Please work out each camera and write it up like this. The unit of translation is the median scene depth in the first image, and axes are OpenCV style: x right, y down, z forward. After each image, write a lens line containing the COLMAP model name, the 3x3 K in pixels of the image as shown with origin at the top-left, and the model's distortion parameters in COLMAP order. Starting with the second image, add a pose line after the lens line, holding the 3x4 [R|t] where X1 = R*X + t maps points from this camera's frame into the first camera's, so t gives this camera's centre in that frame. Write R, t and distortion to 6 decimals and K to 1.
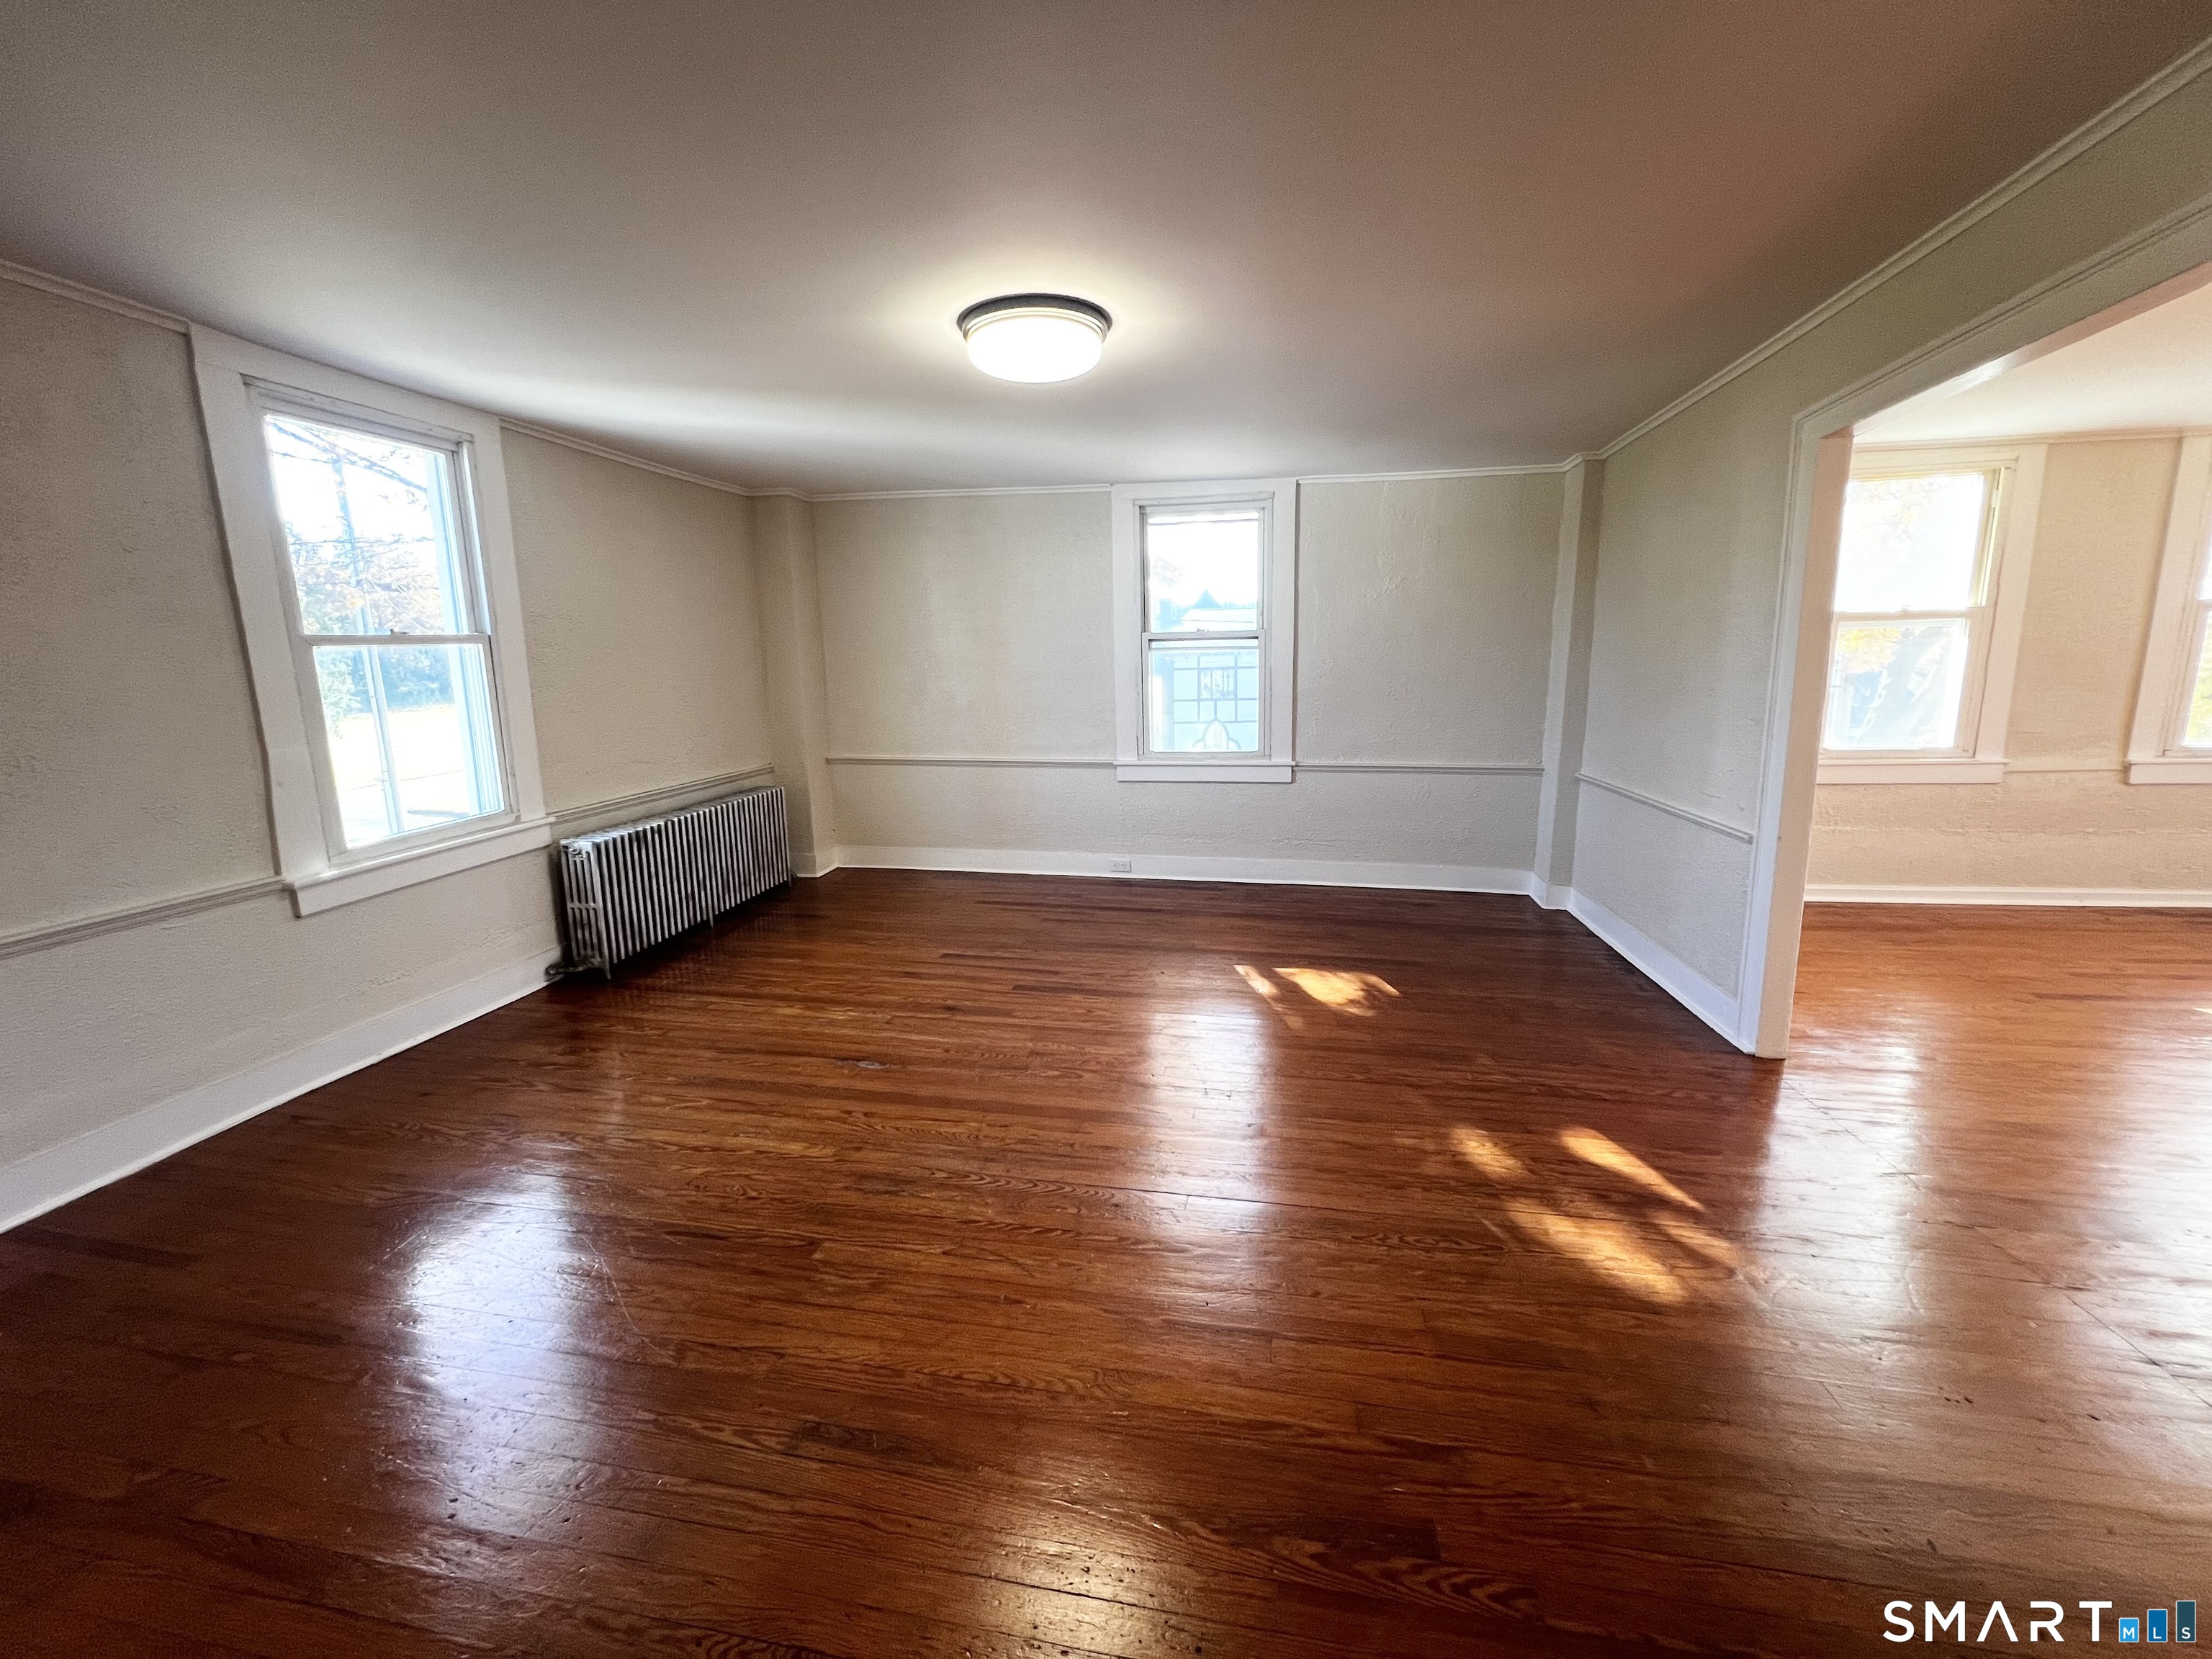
lens RADIAL K [[879.2, 0, 1097.3], [0, 879.2, 826.6], [0, 0, 1]] dist [-0.002125, -0.000082]
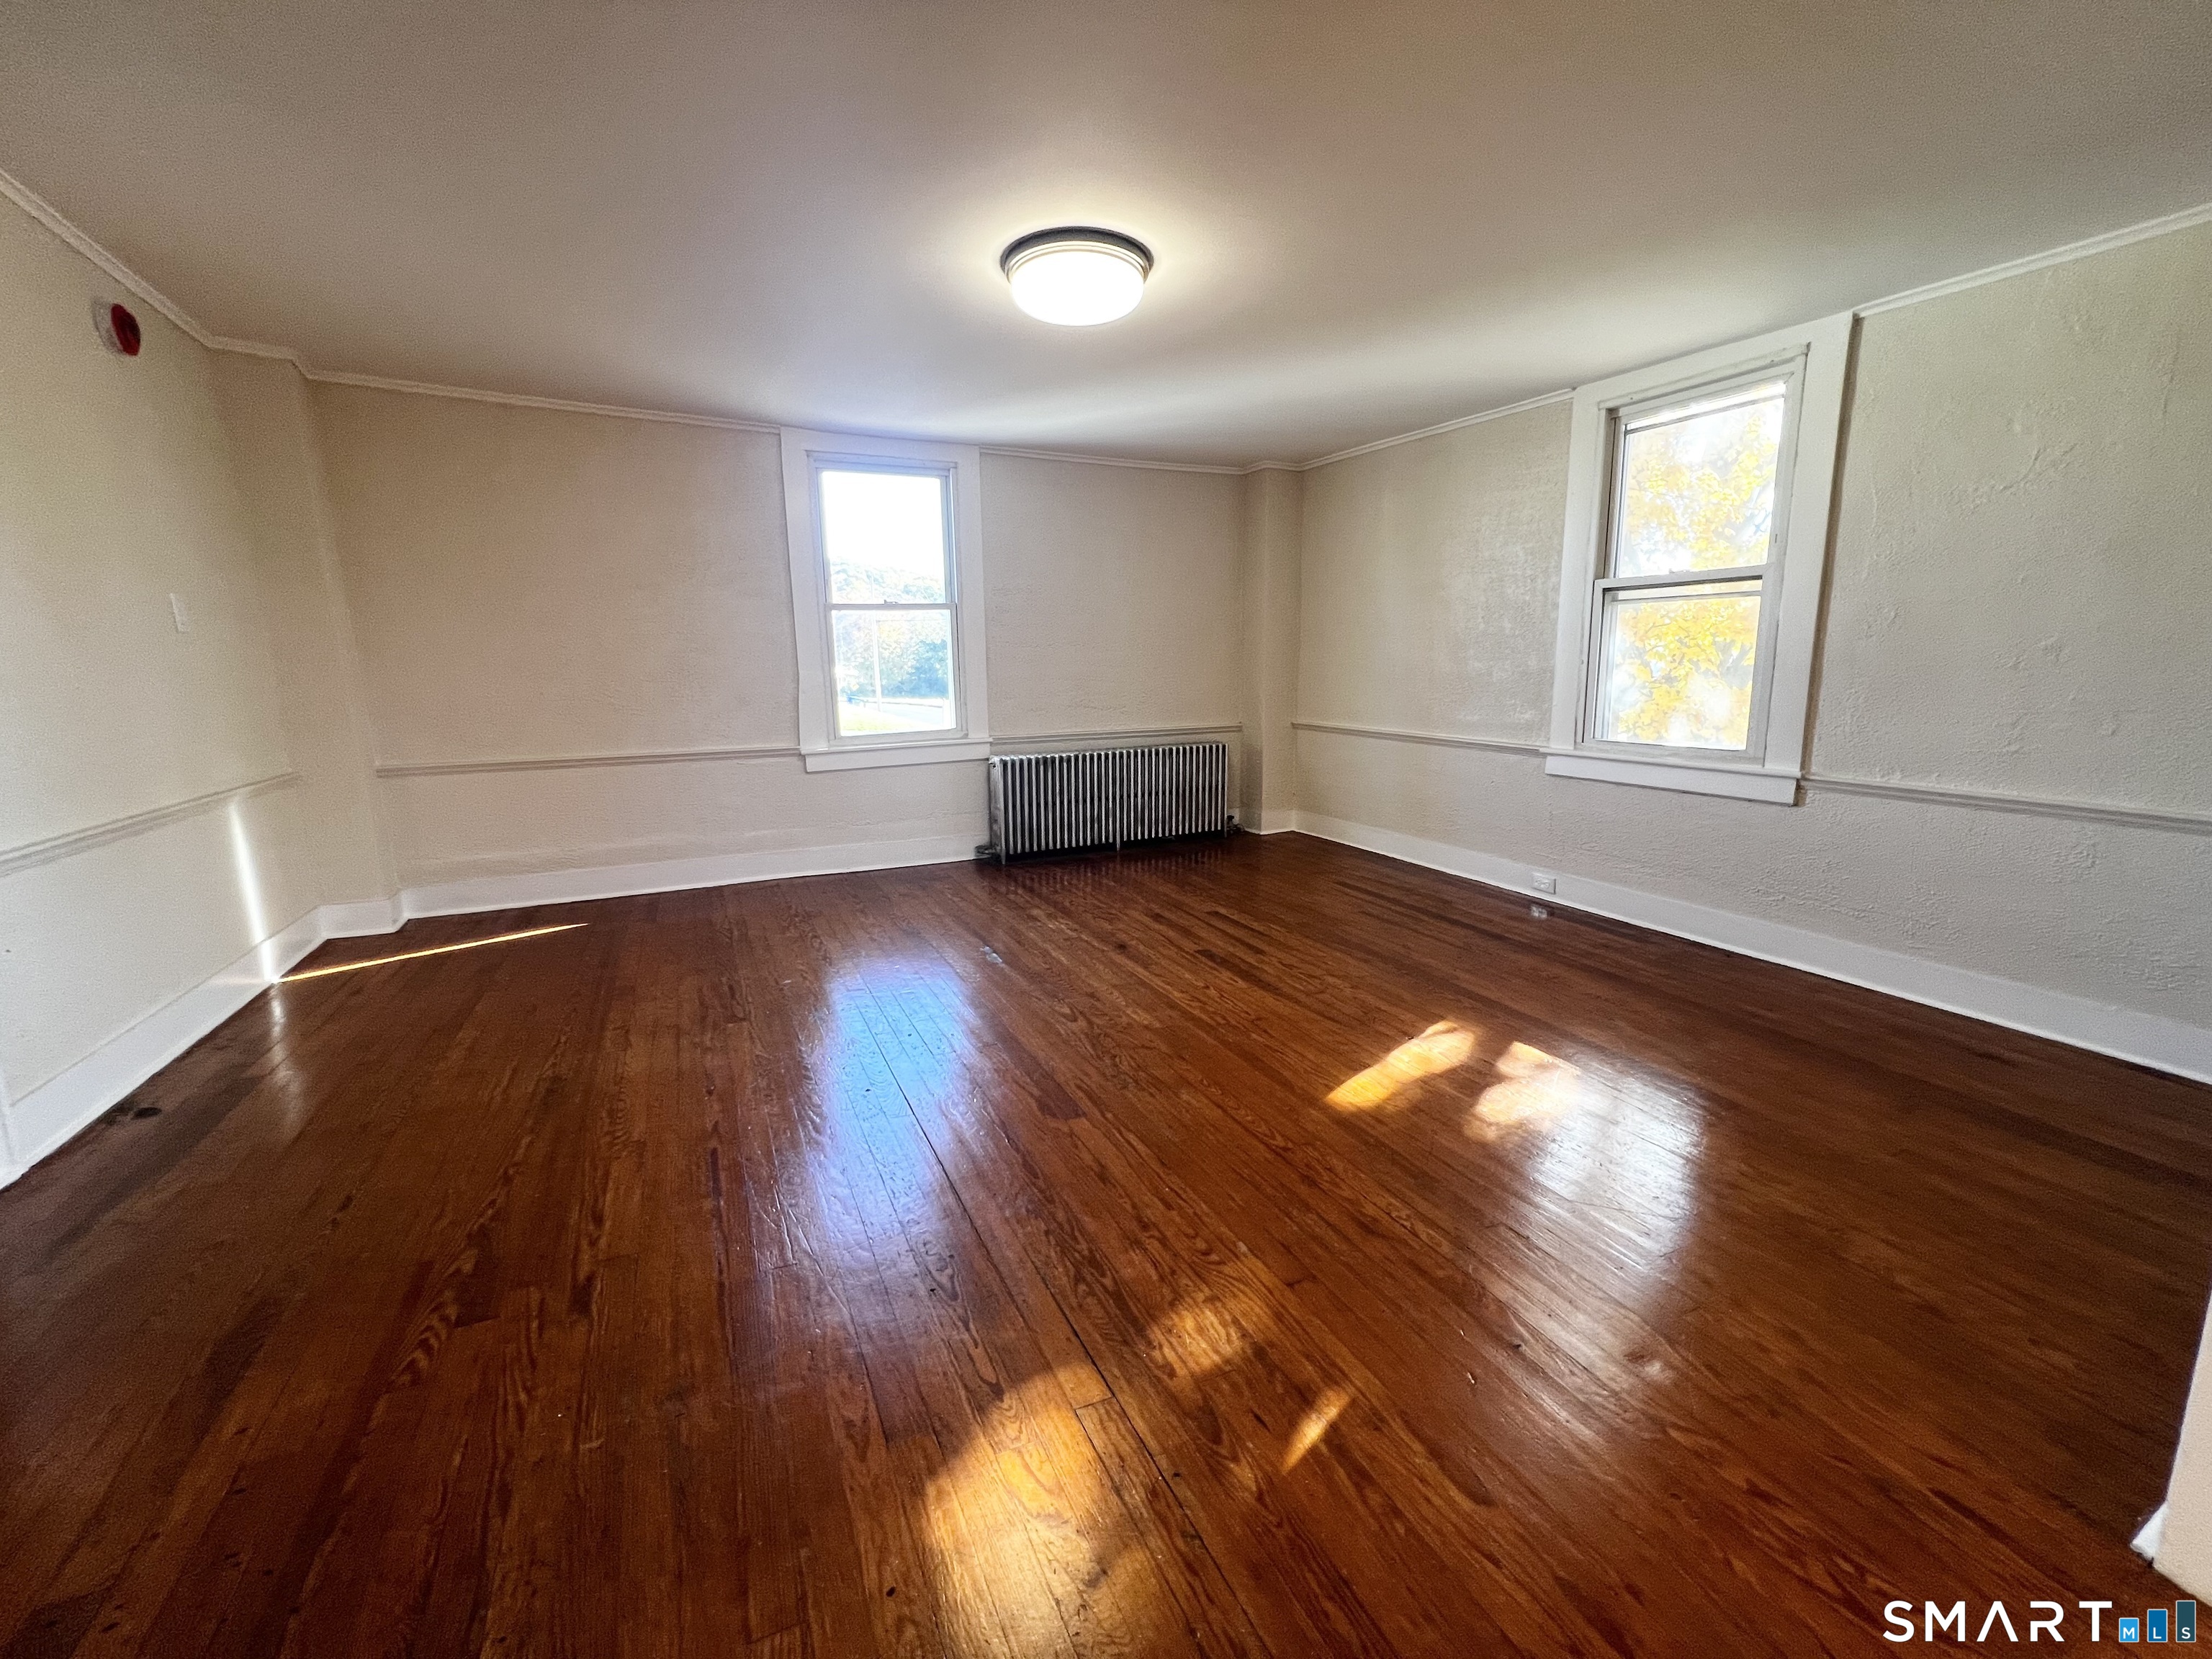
lens RADIAL K [[879.1, 0, 1098.9], [0, 879.1, 822.5], [0, 0, 1]] dist [-0.001193, -0.000325]
pose [[0.603663, 0.157009, -0.781626, 0.524690], [-0.152923, 0.985014, 0.079759, -0.014763], [0.782436, 0.071381, 0.618627, 0.276388]]
